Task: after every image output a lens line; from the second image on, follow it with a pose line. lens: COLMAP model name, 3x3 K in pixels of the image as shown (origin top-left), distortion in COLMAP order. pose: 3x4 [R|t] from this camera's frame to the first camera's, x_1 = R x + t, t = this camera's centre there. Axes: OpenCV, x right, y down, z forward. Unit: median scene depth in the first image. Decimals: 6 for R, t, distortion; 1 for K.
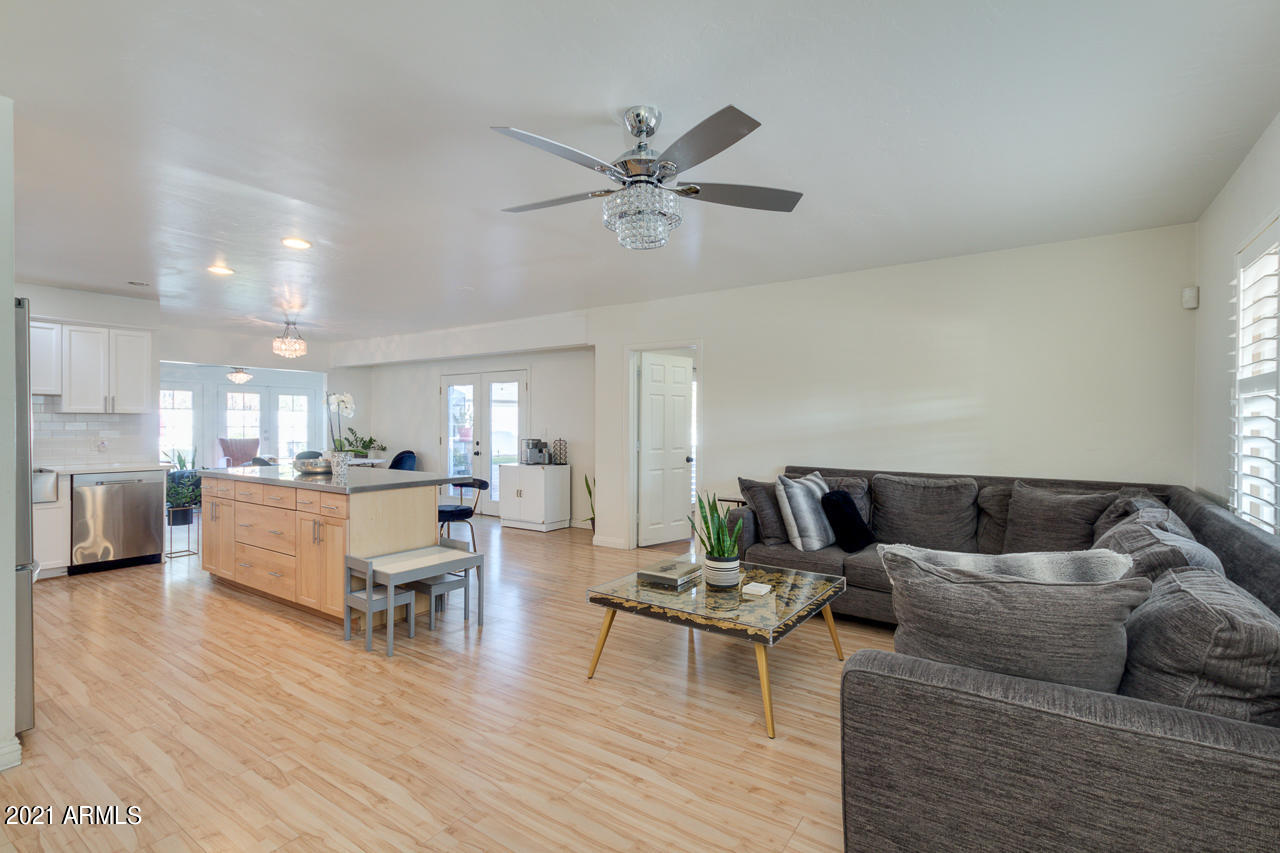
lens RADIAL K [[586.9, 0, 646.4], [0, 586.9, 428.7], [0, 0, 1]] dist [0.010978, -0.001963]
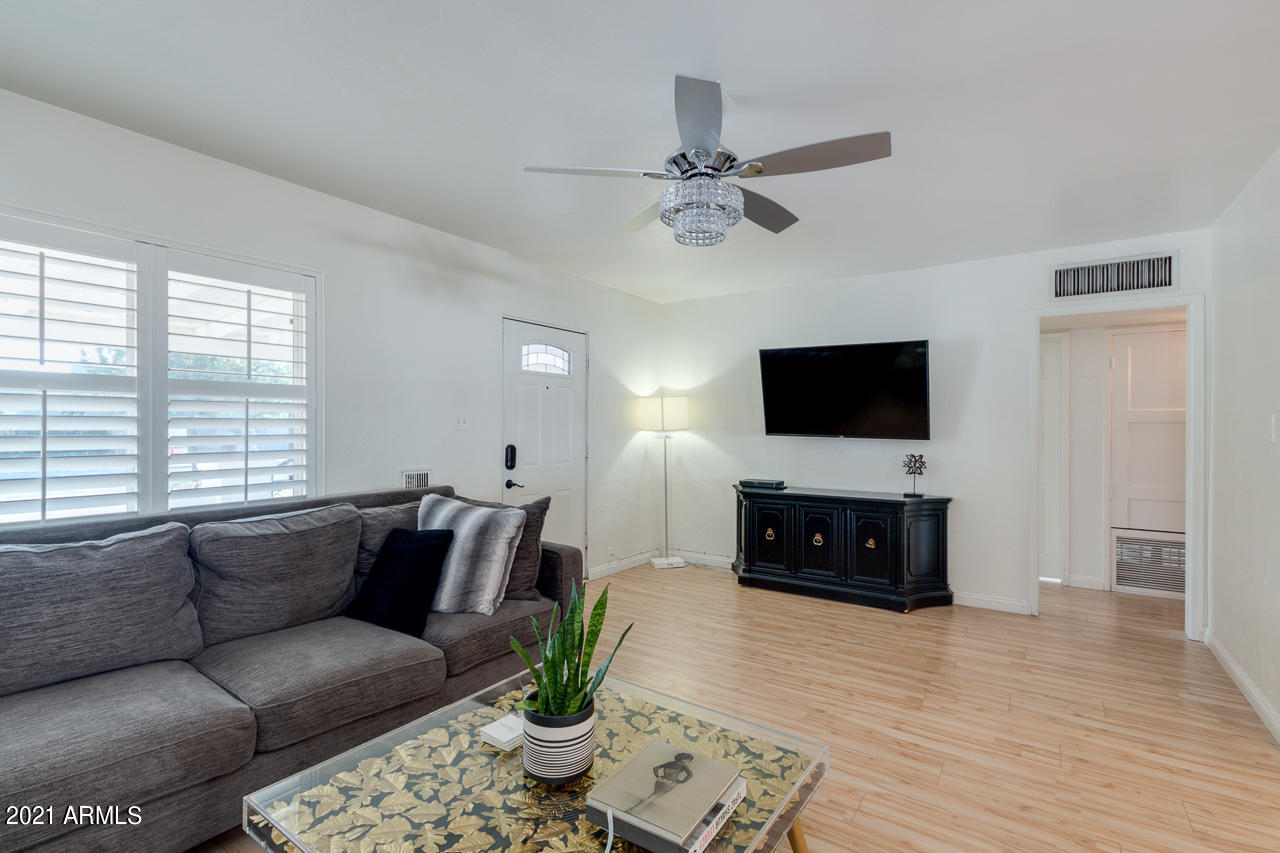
lens RADIAL K [[586.9, 0, 638.7], [0, 586.9, 429.3], [0, 0, 1]] dist [0.010978, -0.001963]
pose [[-0.999967, 0.000555, 0.008124, 0.024350], [0.000679, 0.999883, 0.015265, -0.008988], [-0.008115, 0.015270, -0.999850, 0.544124]]
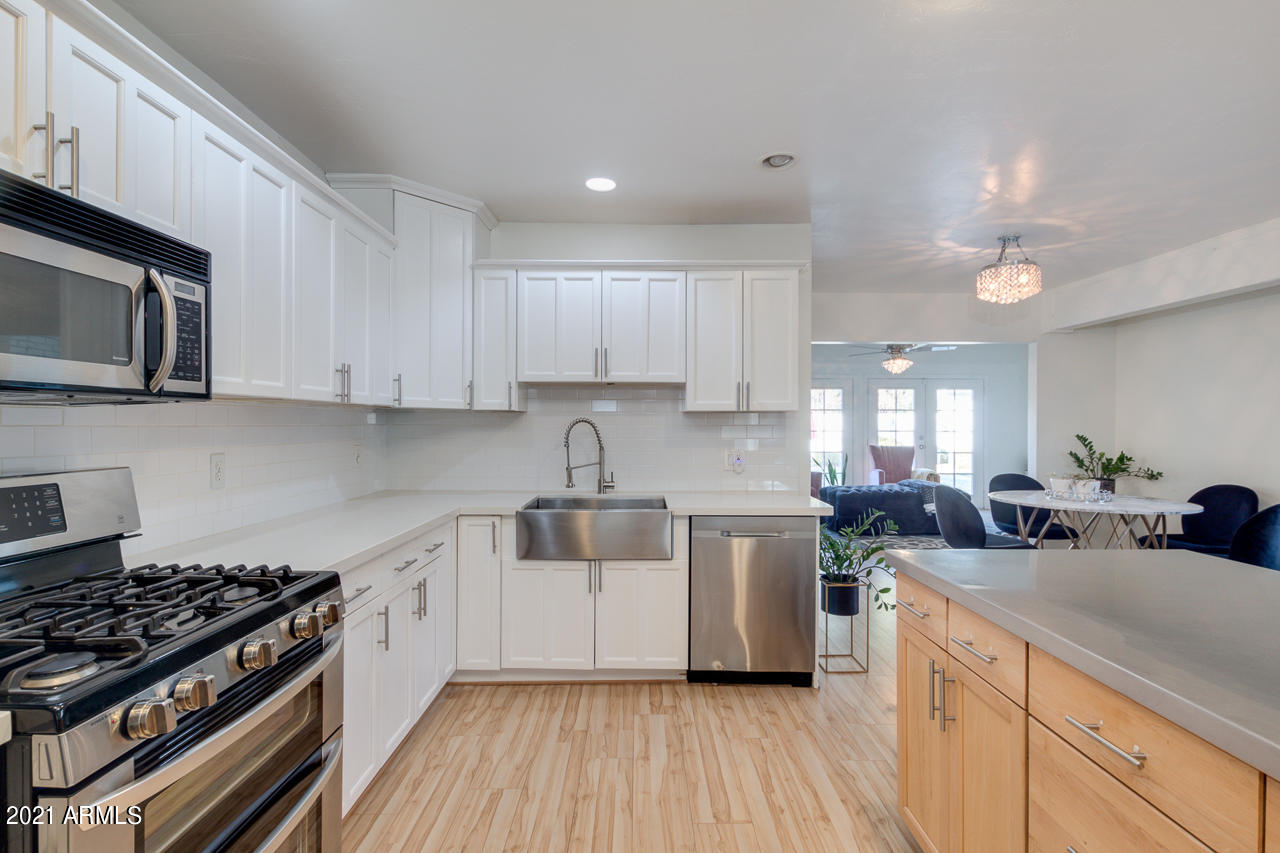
lens RADIAL K [[586.9, 0, 637.3], [0, 586.9, 424.4], [0, 0, 1]] dist [0.010978, -0.001963]
pose [[0.558451, -0.005901, -0.829517, -0.297001], [-0.005041, 0.999932, -0.010507, -0.003968], [0.829522, 0.010049, 0.558383, 0.362418]]
